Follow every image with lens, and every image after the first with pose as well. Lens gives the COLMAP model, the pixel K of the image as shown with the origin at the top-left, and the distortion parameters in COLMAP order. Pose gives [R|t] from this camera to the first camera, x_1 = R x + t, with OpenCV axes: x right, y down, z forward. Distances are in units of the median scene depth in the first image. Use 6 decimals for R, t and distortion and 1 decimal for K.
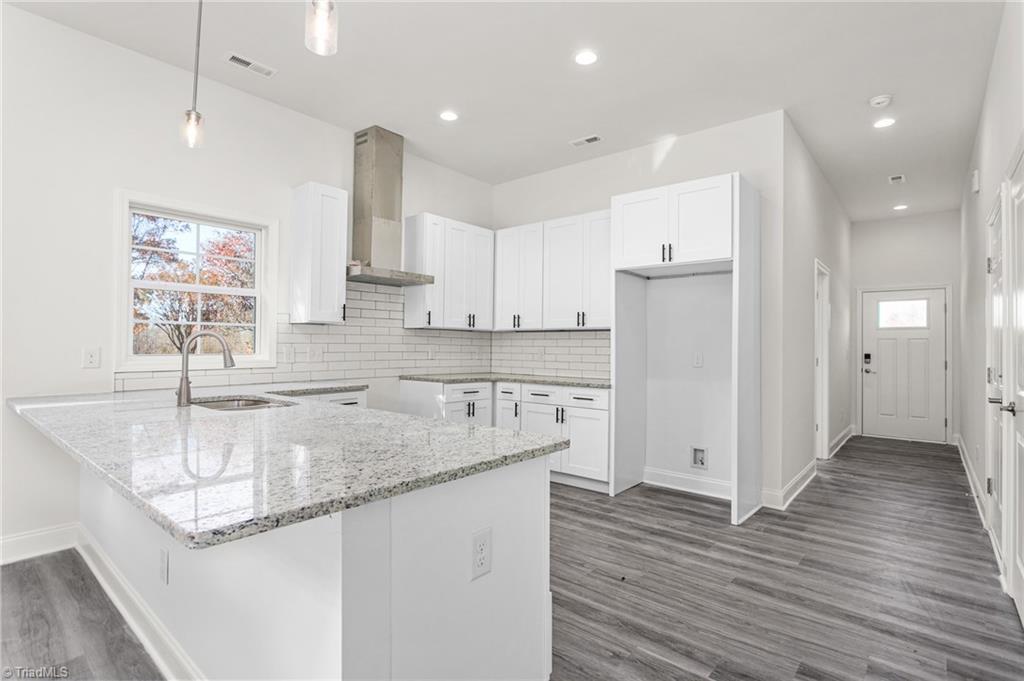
lens RADIAL K [[495.7, 0, 514.9], [0, 495.7, 342.8], [0, 0, 1]] dist [0.001772, 0.000433]
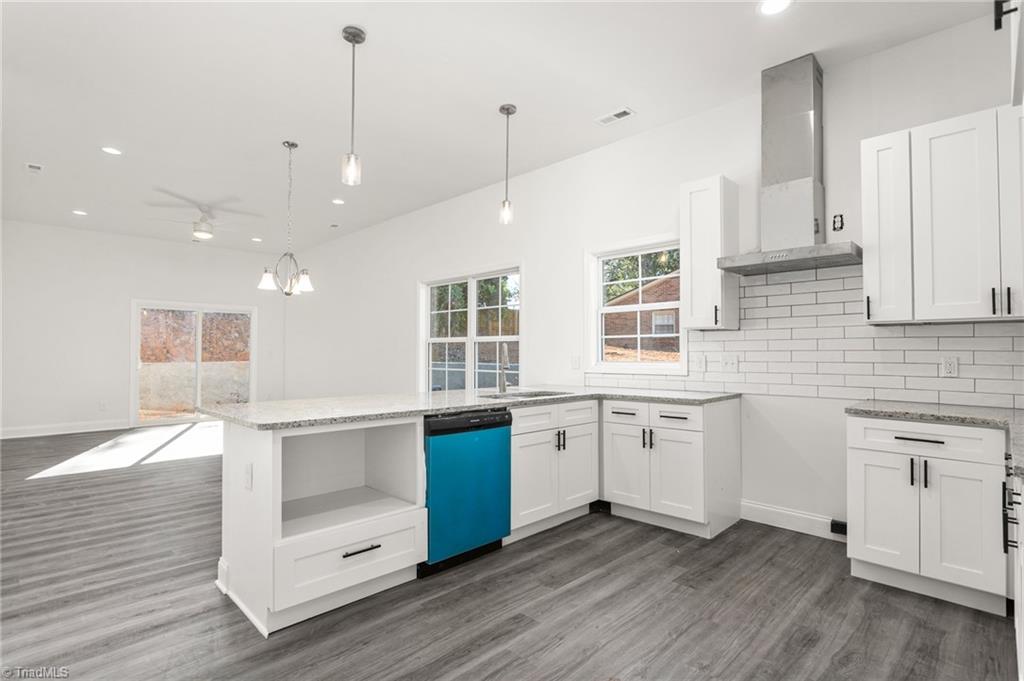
lens RADIAL K [[495.7, 0, 509.5], [0, 495.7, 340.5], [0, 0, 1]] dist [0.001772, 0.000433]
pose [[-0.088521, -0.034570, -0.995474, 0.486883], [0.009498, 0.999323, -0.035548, 0.008793], [0.996029, -0.012601, -0.088132, 0.624460]]
